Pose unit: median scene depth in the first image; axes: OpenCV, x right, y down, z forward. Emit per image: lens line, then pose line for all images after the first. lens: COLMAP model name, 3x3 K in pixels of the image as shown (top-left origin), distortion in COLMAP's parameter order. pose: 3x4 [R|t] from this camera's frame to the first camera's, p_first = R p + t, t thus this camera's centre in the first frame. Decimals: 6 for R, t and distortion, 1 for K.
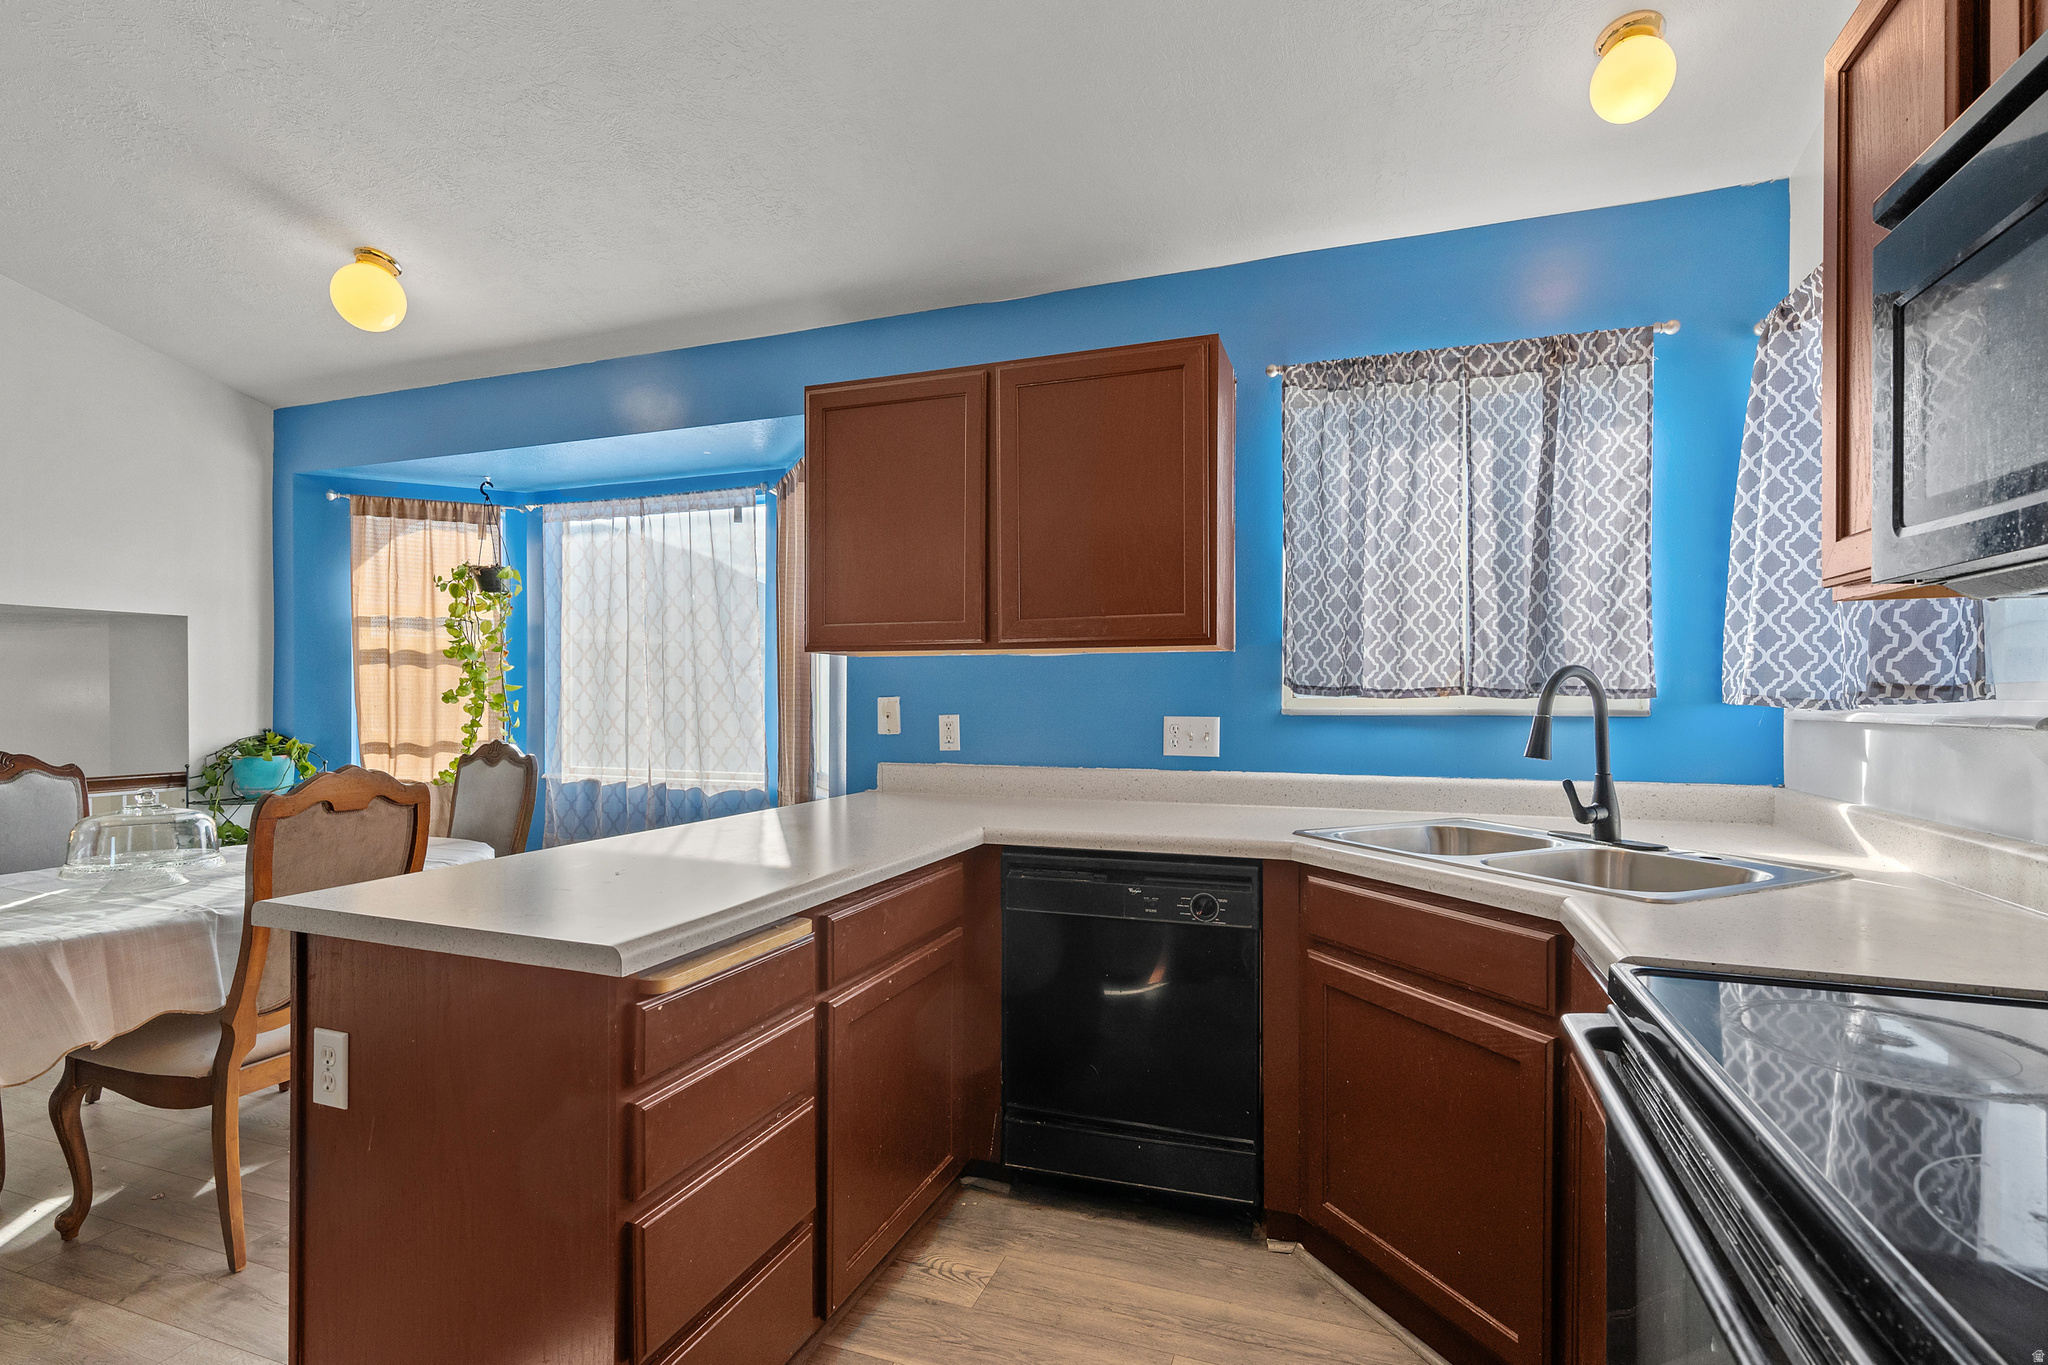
lens RADIAL K [[950.4, 0, 1033.7], [0, 950.4, 710.6], [0, 0, 1]] dist [-0.000515, -0.000264]
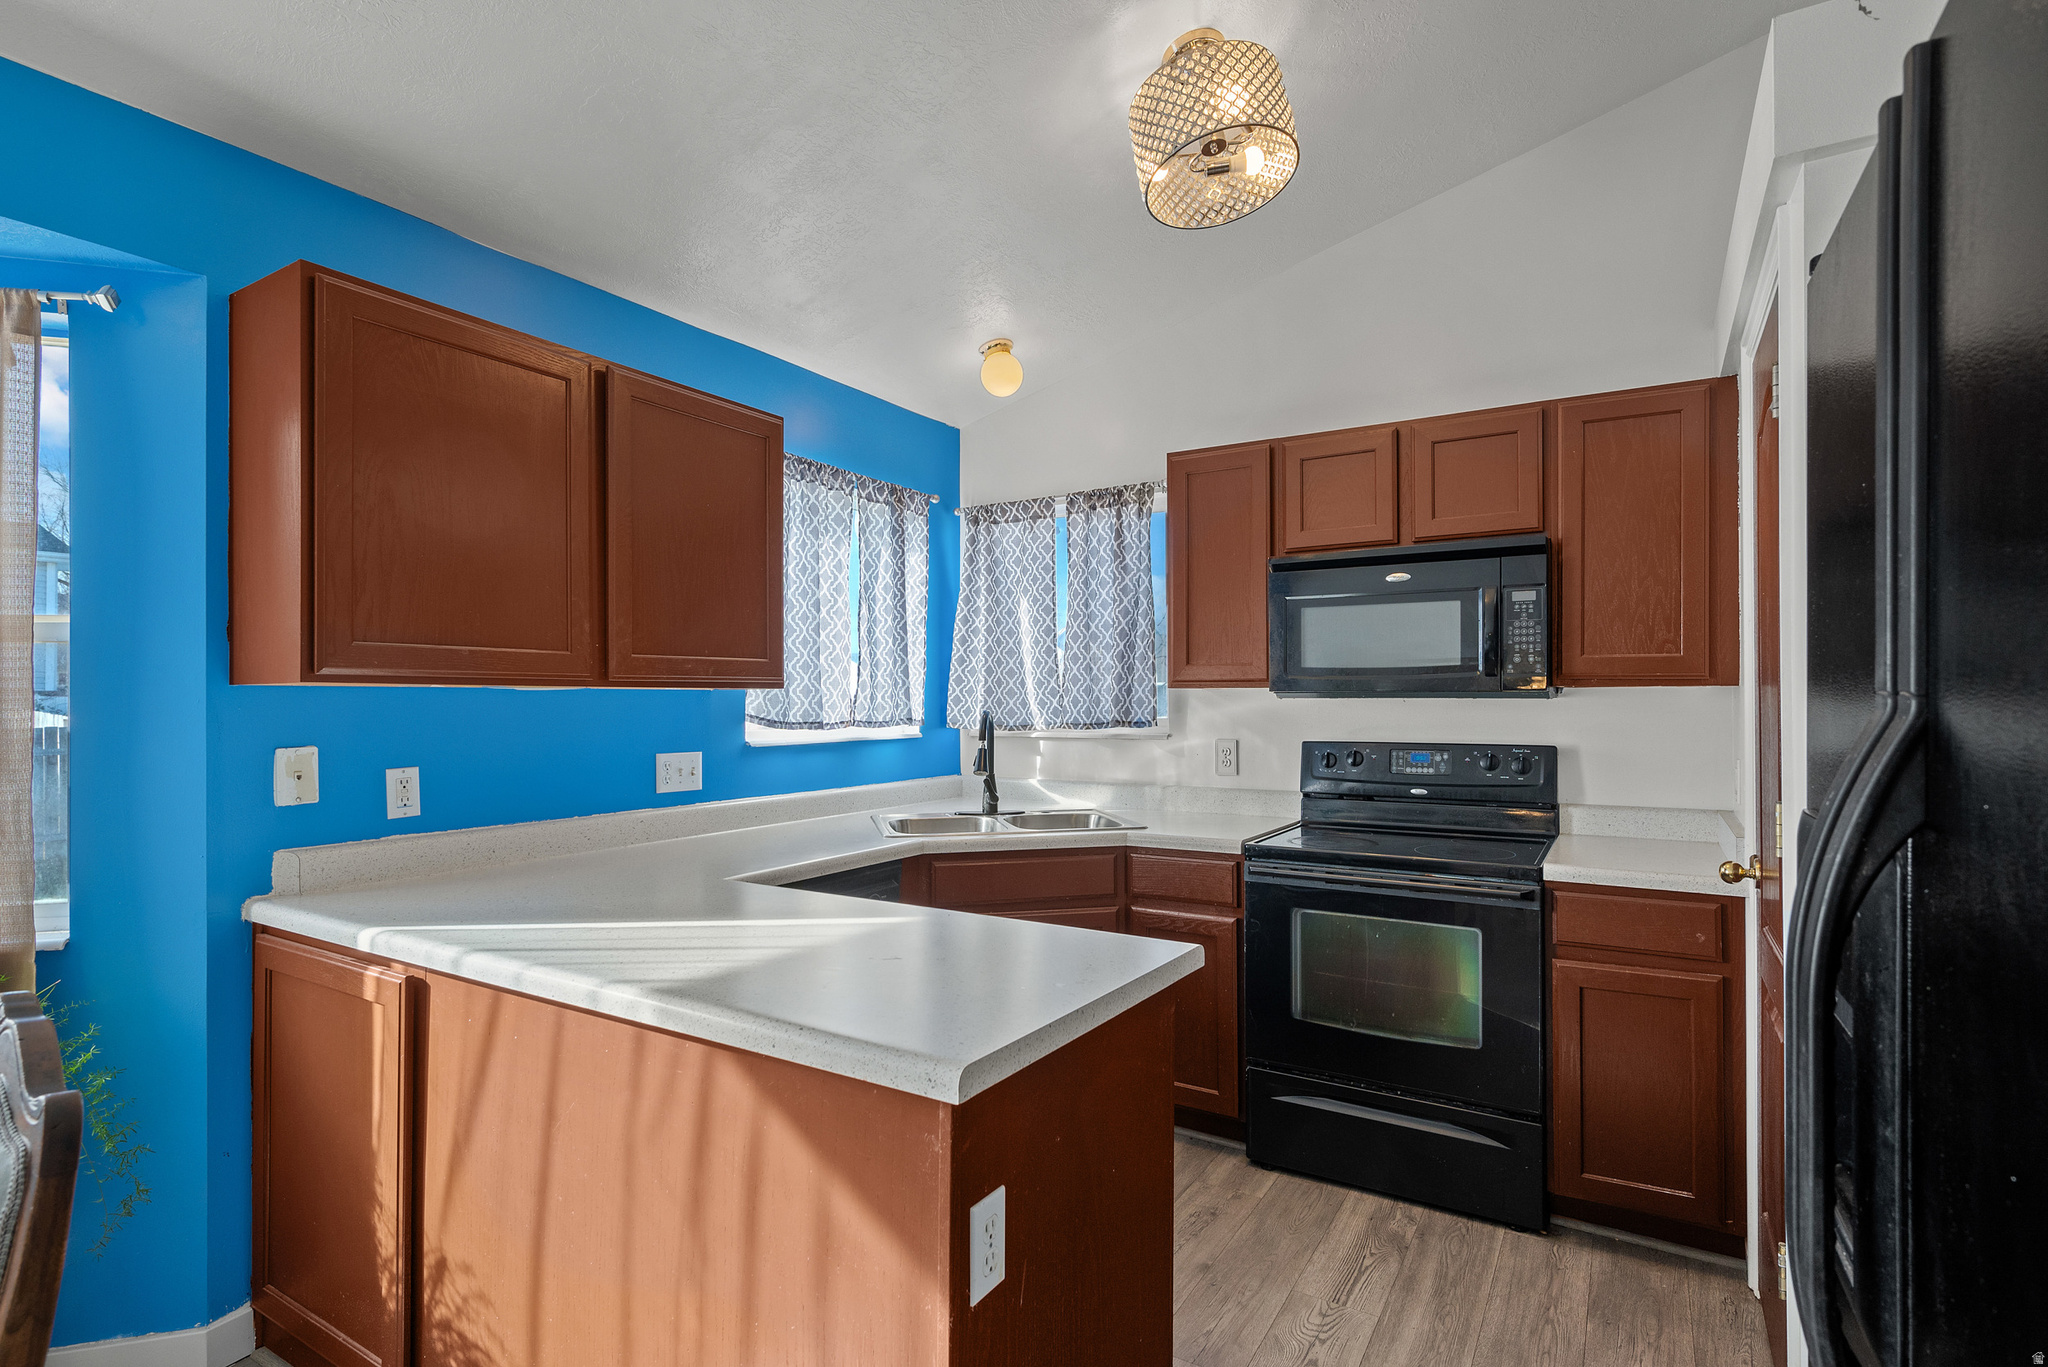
lens RADIAL K [[996.1, 0, 1035.9], [0, 996.1, 697.2], [0, 0, 1]] dist [0.000175, -0.001077]
pose [[0.200912, 0.001461, 0.979608, -0.901846], [0.015783, 0.999864, -0.004728, -0.047350], [-0.979482, 0.016411, 0.200862, 0.453796]]
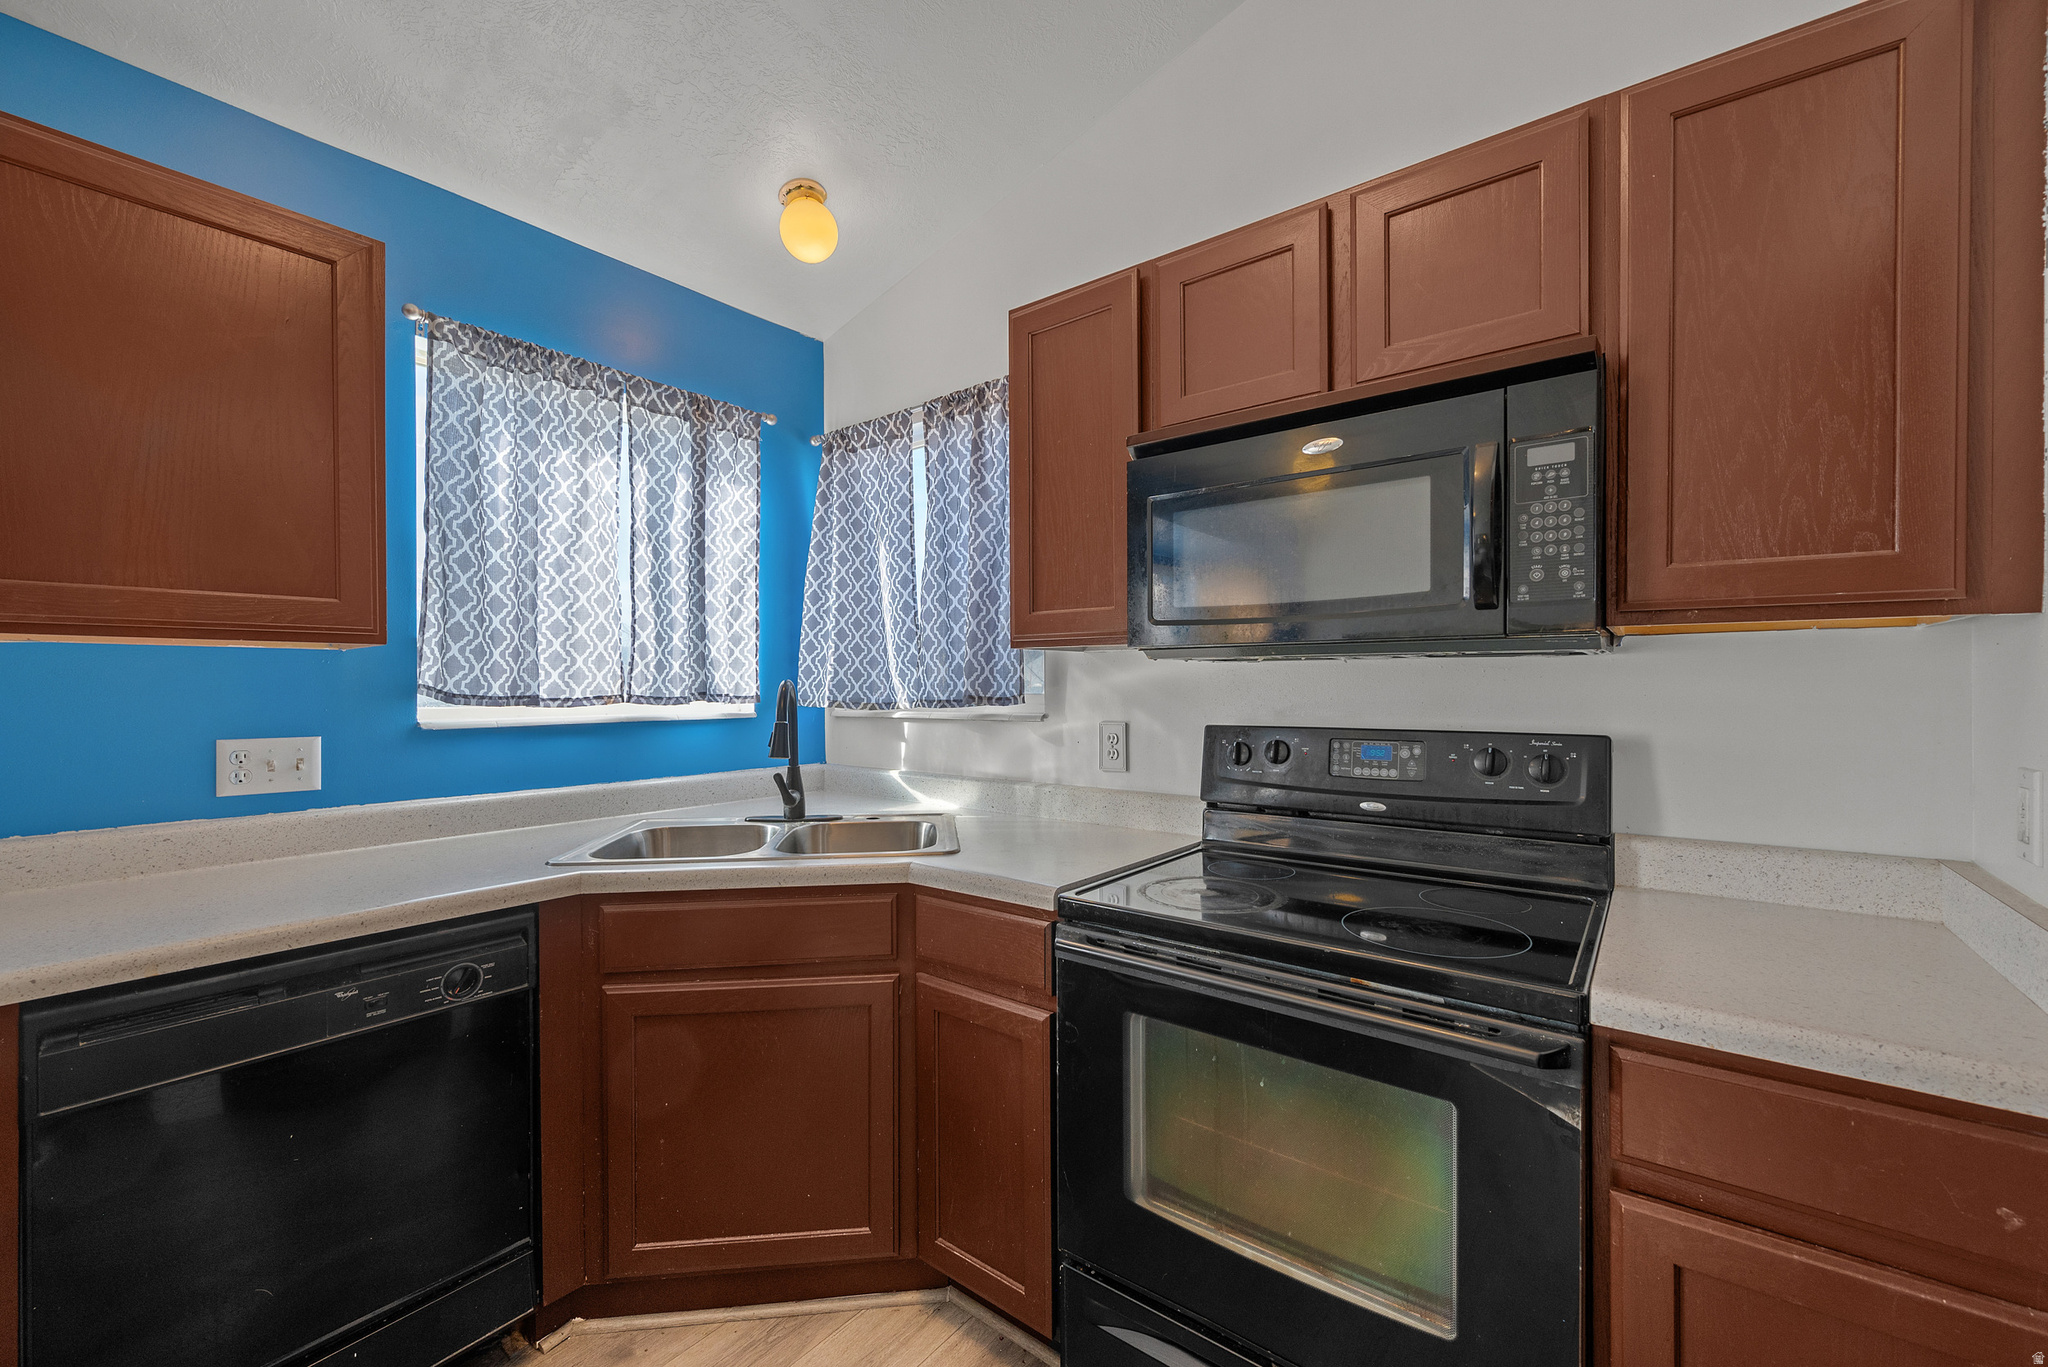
lens RADIAL K [[820.5, 0, 1034.4], [0, 820.5, 691.1], [0, 0, 1]] dist [-0.002165, 0.000158]
pose [[0.308703, -0.005756, 0.951141, -0.272356], [0.016115, 0.999870, 0.000821, -0.022684], [-0.951022, 0.015074, 0.308756, 0.287981]]
